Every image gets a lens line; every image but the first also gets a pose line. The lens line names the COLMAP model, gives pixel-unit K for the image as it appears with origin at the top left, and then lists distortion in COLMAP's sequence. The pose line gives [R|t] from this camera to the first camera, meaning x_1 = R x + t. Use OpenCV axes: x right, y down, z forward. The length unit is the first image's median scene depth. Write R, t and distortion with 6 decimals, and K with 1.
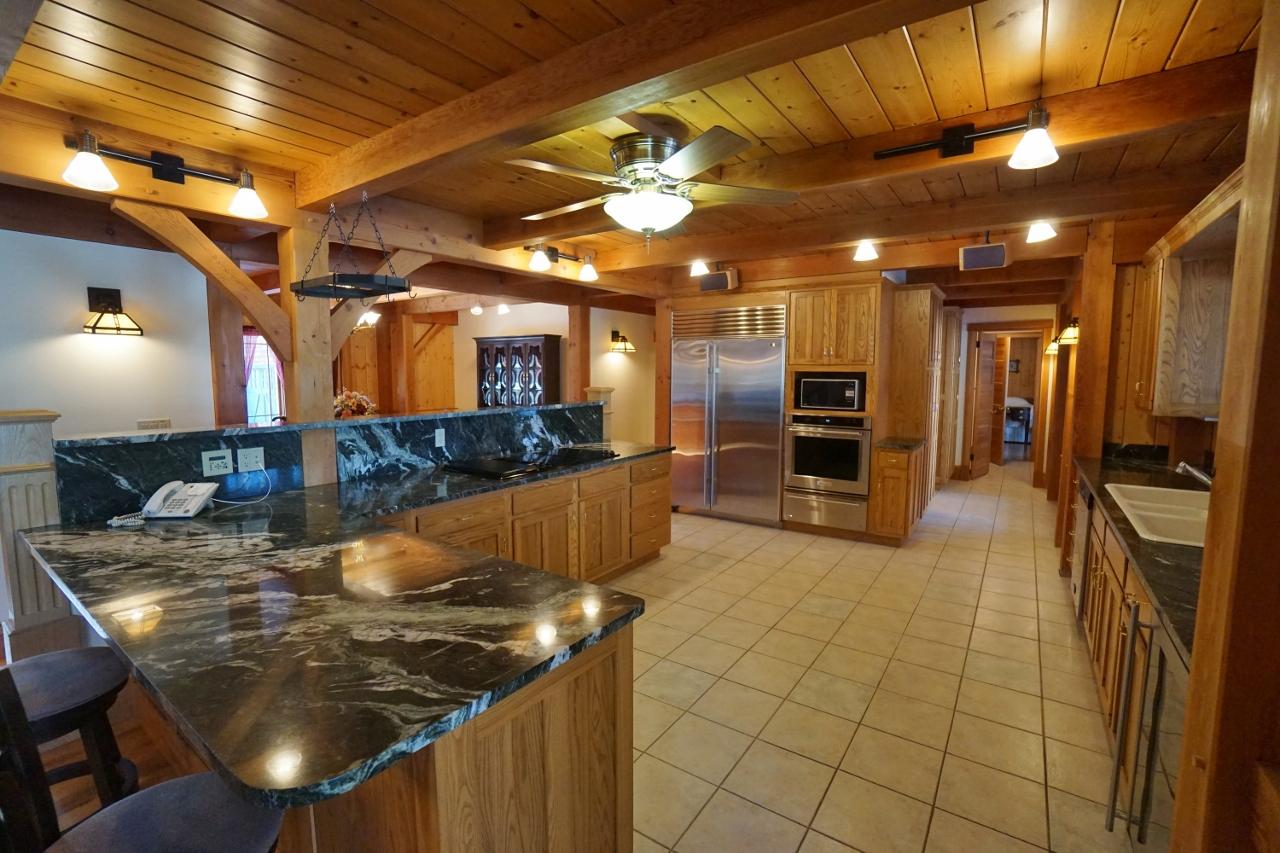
lens RADIAL K [[561.1, 0, 634.3], [0, 561.1, 419.7], [0, 0, 1]] dist [-0.015177, 0.004283]
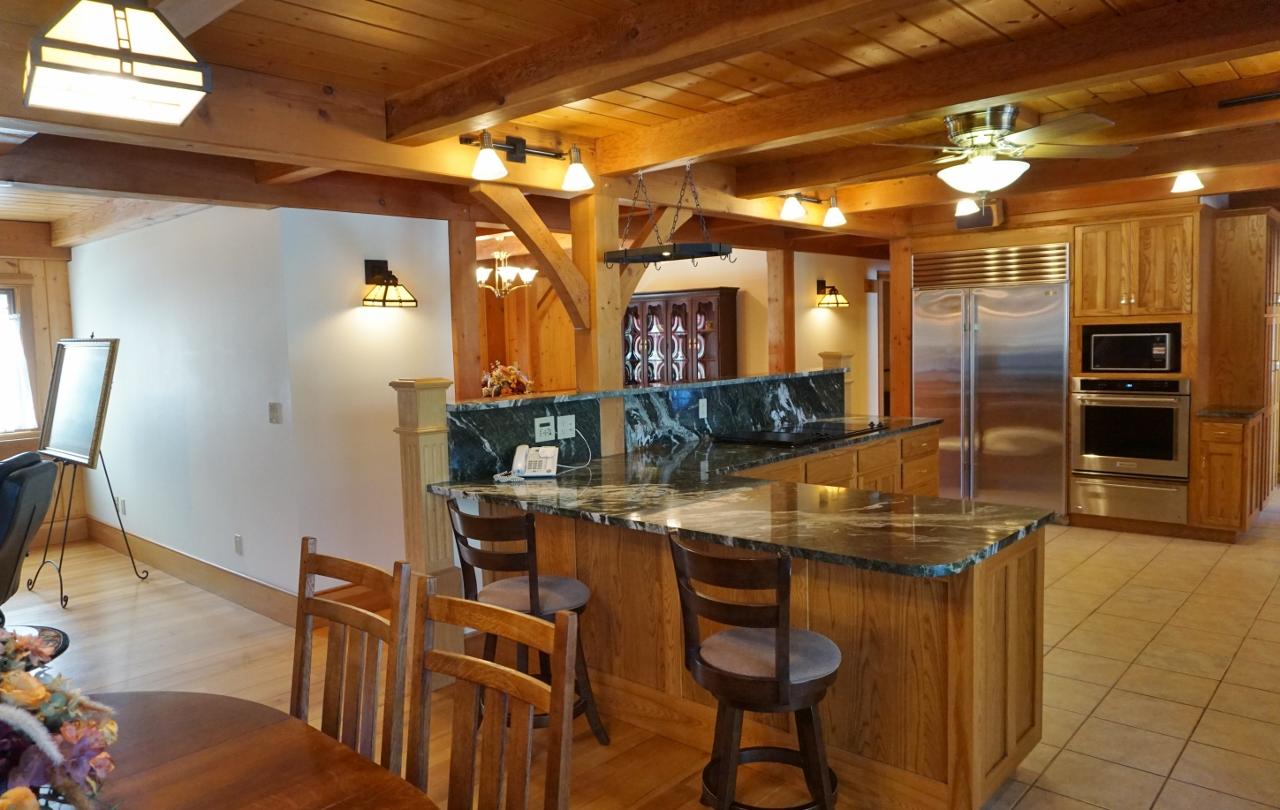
lens RADIAL K [[872.8, 0, 669.8], [0, 872.8, 395.5], [0, 0, 1]] dist [0.018308, 0.024677]
pose [[0.995722, -0.021146, -0.089949, -0.216904], [0.019646, 0.999653, -0.017524, 0.027938], [0.090289, 0.015682, 0.995792, -0.340754]]
